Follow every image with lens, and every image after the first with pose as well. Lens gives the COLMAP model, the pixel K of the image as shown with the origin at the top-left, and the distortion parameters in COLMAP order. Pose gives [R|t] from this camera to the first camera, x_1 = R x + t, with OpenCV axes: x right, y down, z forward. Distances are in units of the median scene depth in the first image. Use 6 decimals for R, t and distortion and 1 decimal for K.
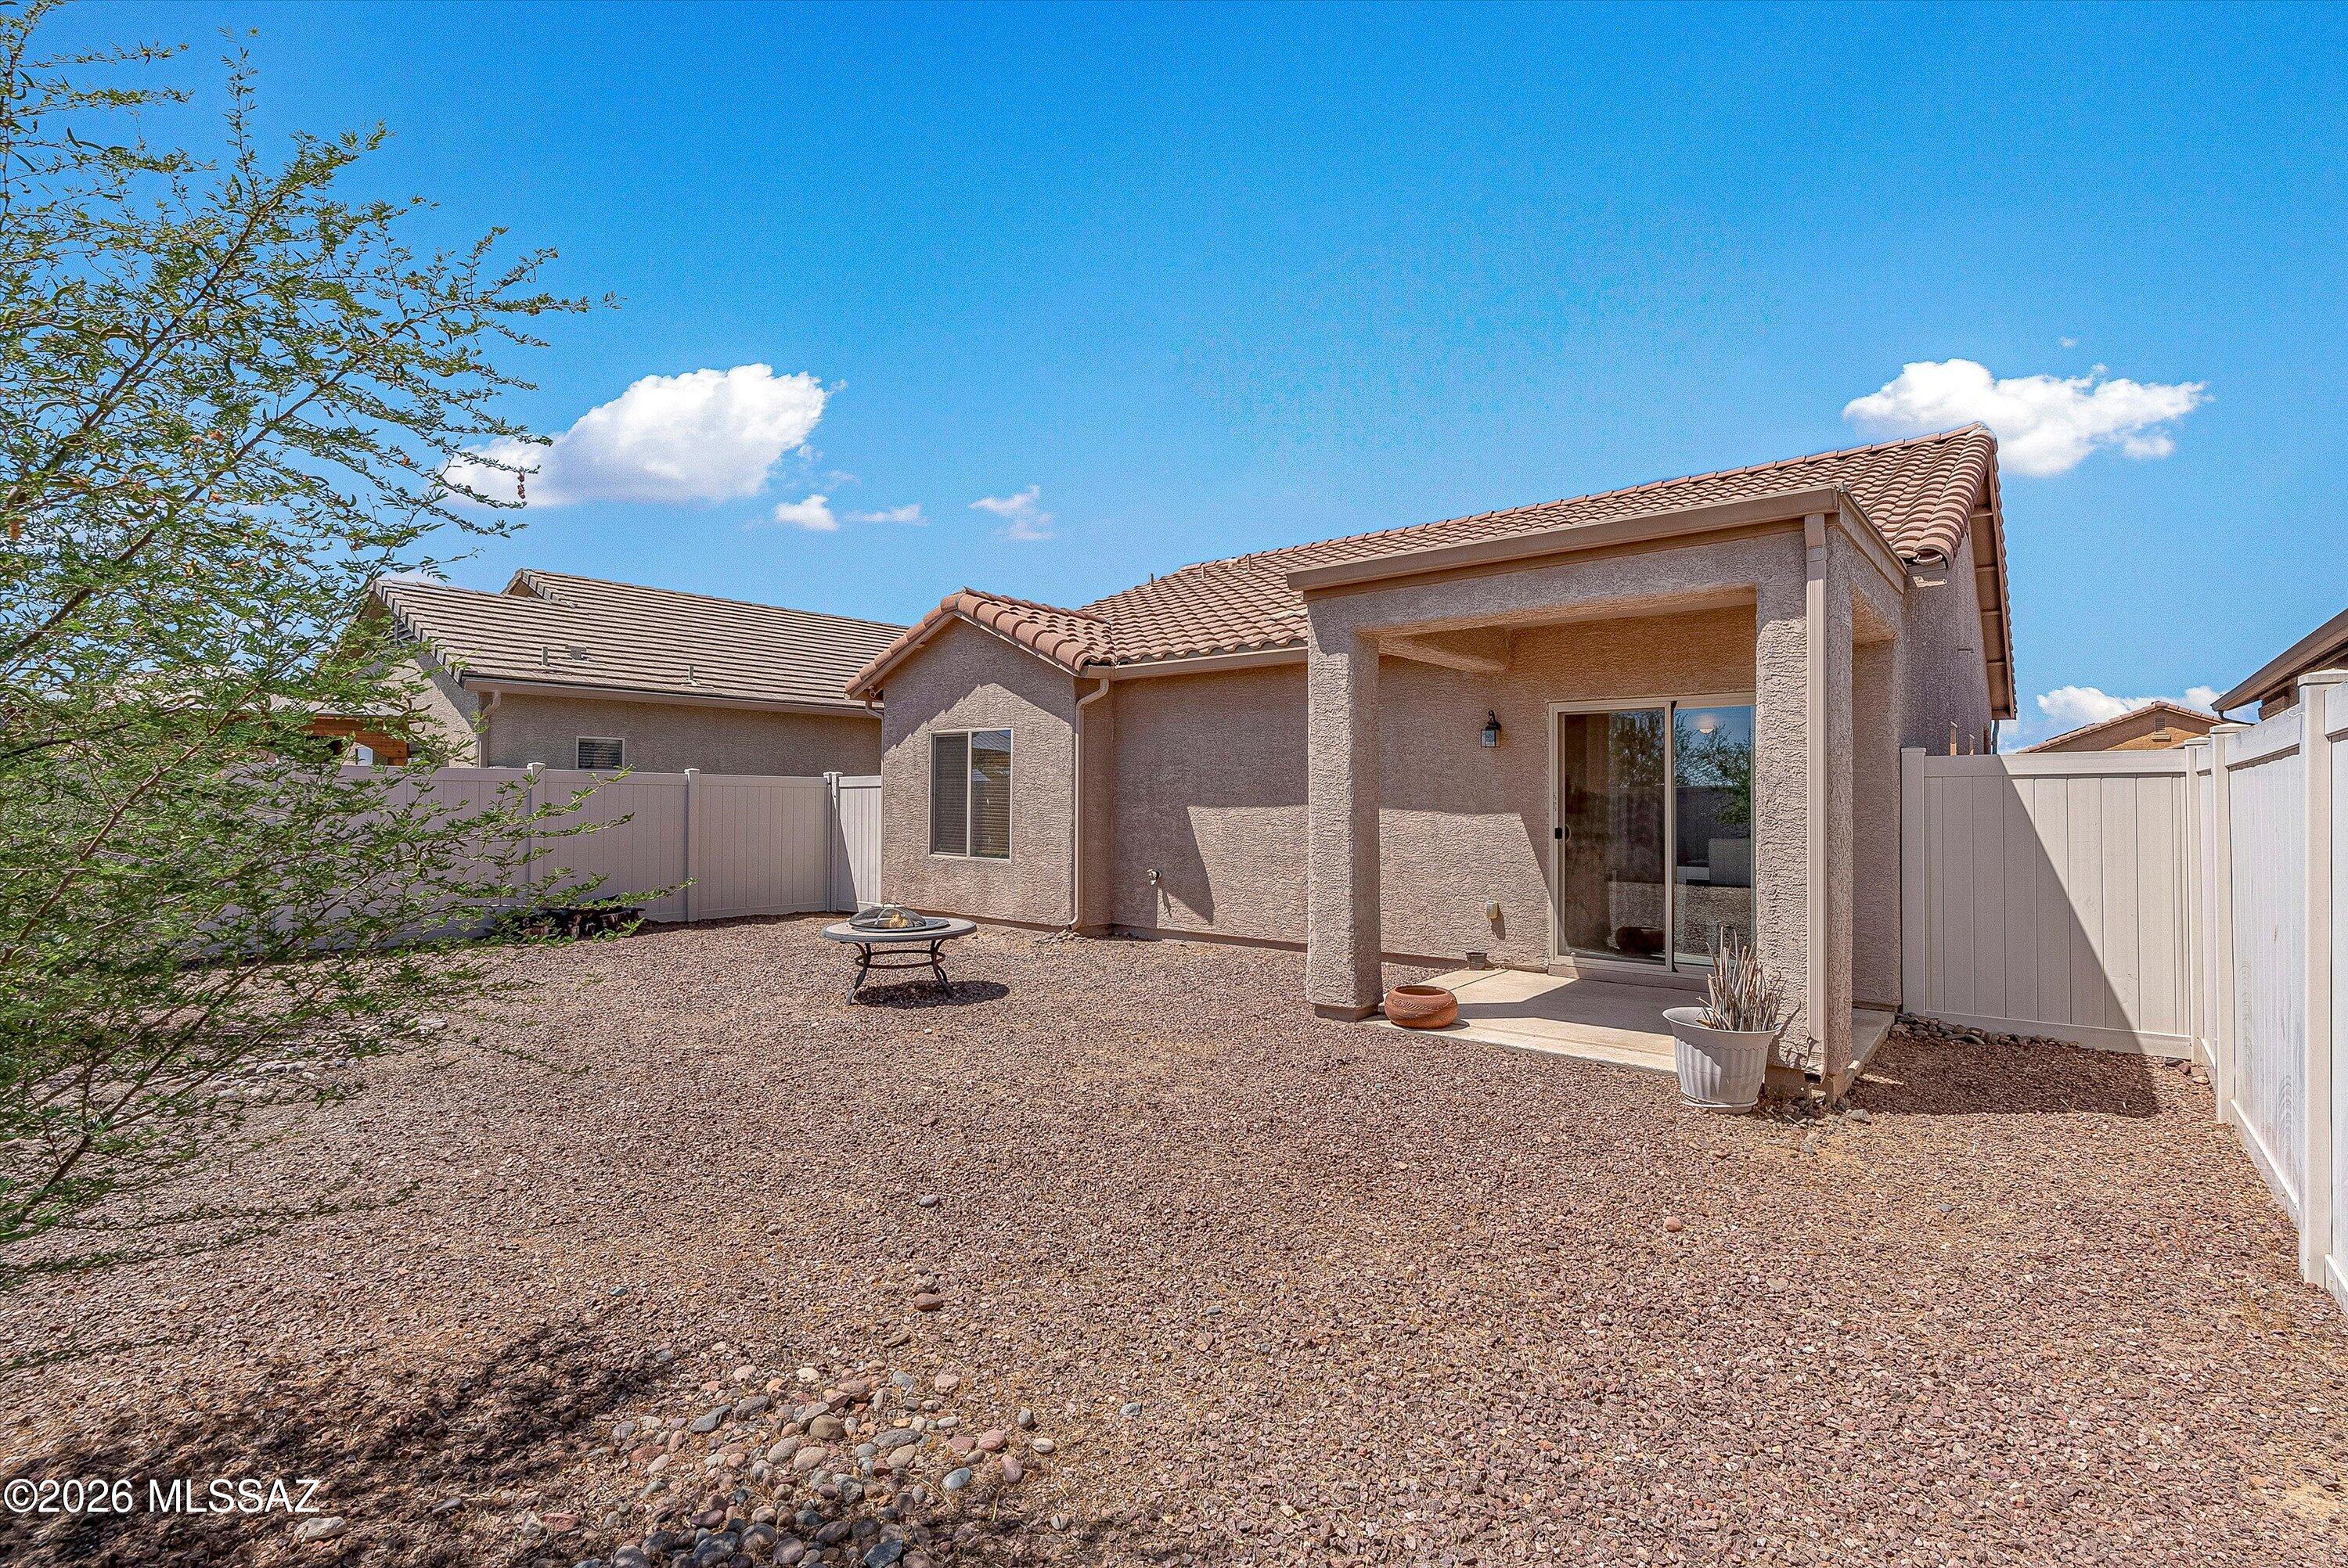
lens RADIAL K [[1069.7, 0, 1177.8], [0, 1069.7, 784.6], [0, 0, 1]] dist [-0.005311, -0.000128]
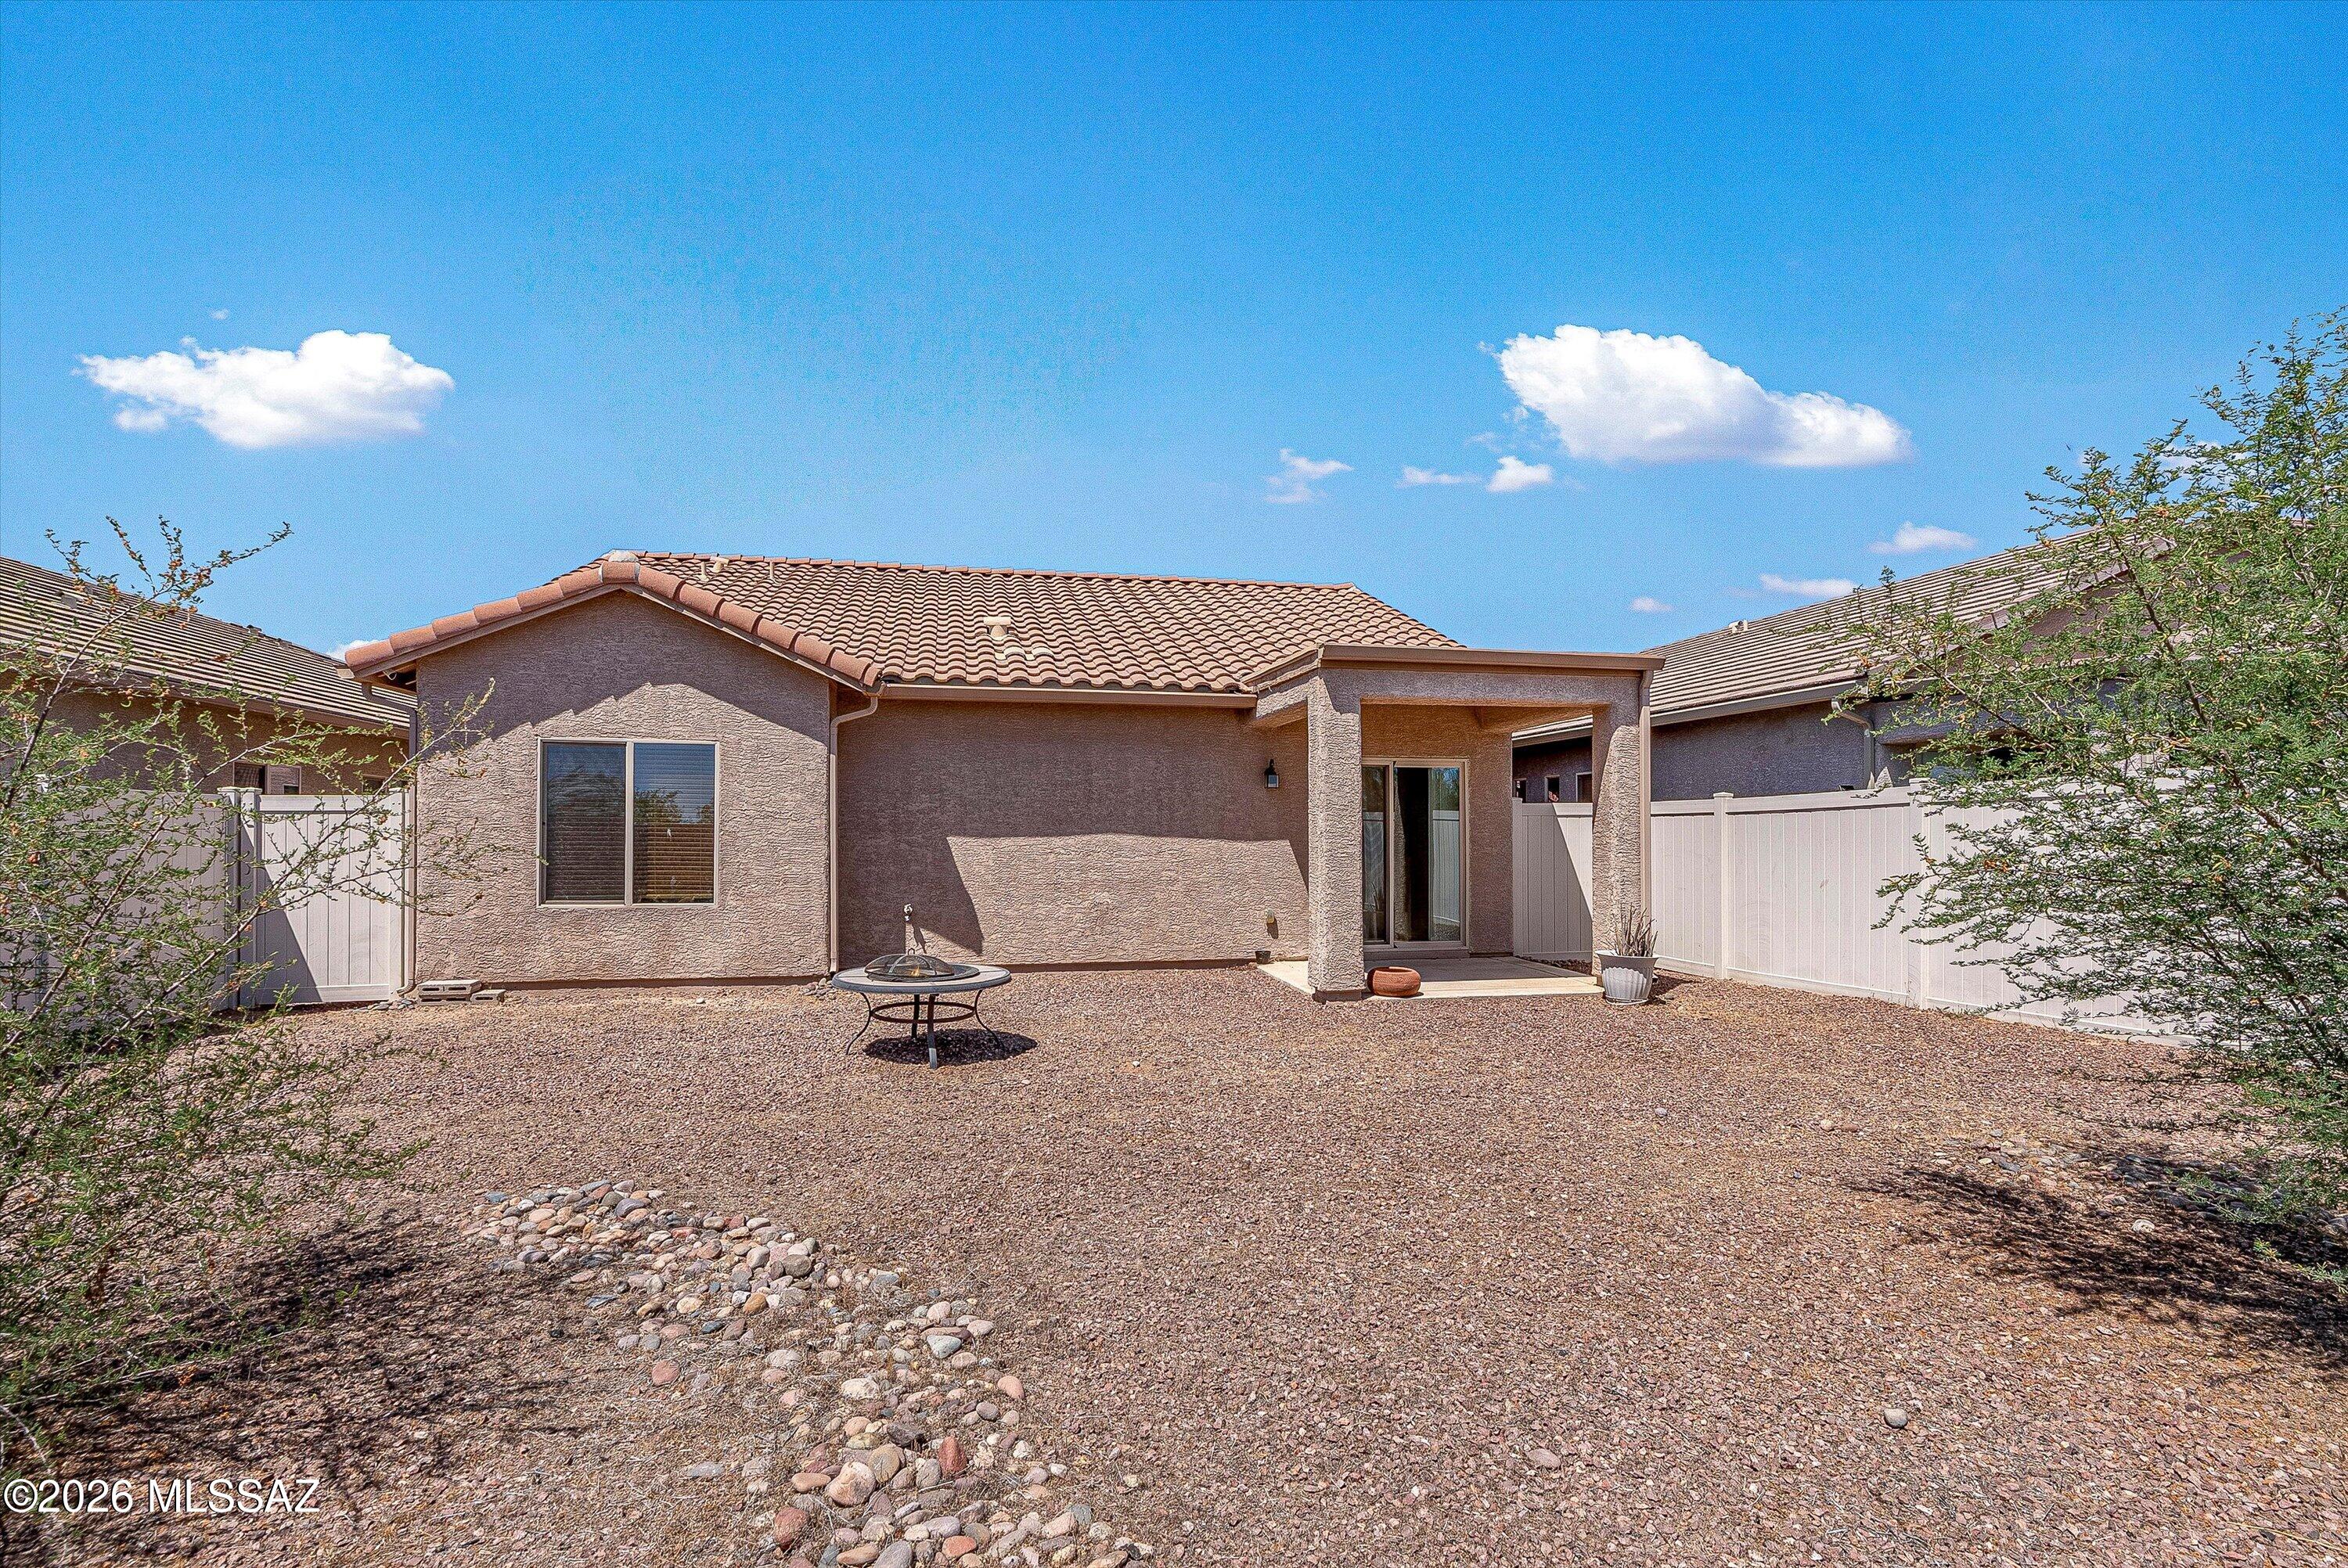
lens RADIAL K [[1069.7, 0, 1207.4], [0, 1069.7, 829.3], [0, 0, 1]] dist [-0.005311, -0.000128]
pose [[0.623286, 0.000965, 0.781993, -0.603643], [-0.008748, 0.999945, 0.005739, 0.006010], [-0.781945, -0.010418, 0.623260, 0.214707]]
